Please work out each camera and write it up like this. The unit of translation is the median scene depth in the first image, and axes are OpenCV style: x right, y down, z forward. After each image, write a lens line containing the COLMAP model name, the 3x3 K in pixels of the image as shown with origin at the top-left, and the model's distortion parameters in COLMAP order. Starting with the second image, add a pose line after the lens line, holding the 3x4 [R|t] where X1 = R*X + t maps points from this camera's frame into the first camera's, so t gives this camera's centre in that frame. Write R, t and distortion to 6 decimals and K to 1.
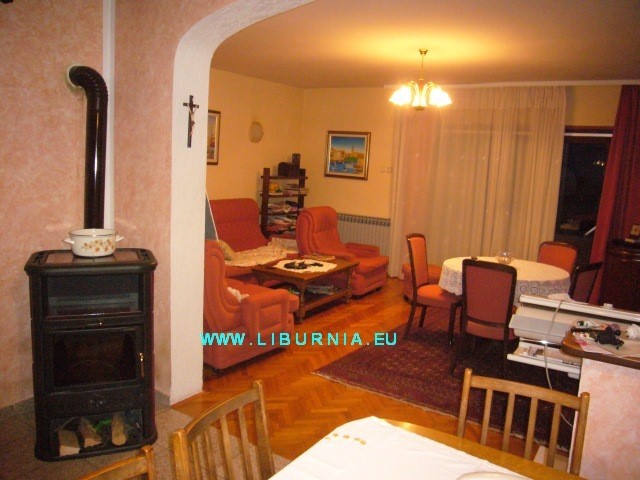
lens RADIAL K [[534.6, 0, 320.0], [0, 534.6, 240.0], [0, 0, 1]] dist [-0.151609, 0.187377]
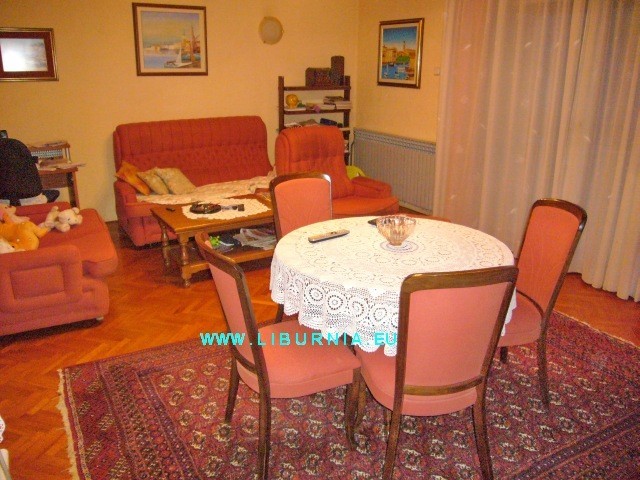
lens RADIAL K [[534.6, 0, 320.0], [0, 534.6, 240.0], [0, 0, 1]] dist [-0.151609, 0.187377]
pose [[0.885354, 0.096023, -0.454894, 0.356452], [-0.025343, 0.986952, 0.159009, -0.024121], [0.464227, -0.129251, 0.876235, 0.342062]]
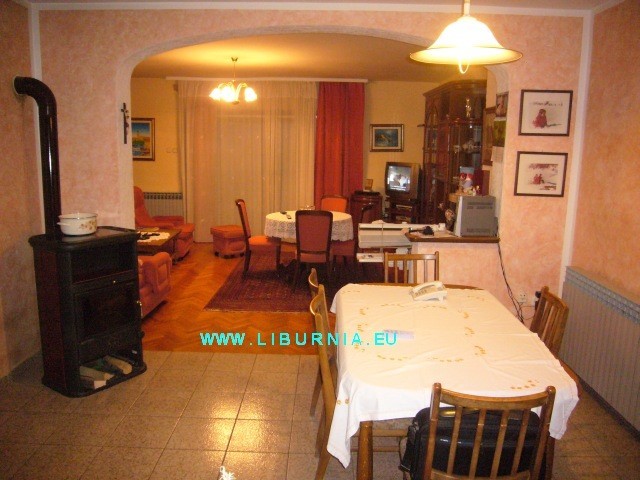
lens RADIAL K [[534.6, 0, 320.0], [0, 534.6, 240.0], [0, 0, 1]] dist [-0.151609, 0.187377]
pose [[0.838822, -0.134667, 0.527486, -0.265029], [0.107254, 0.990812, 0.082396, 0.000622], [-0.533735, -0.012541, 0.845559, -0.157334]]
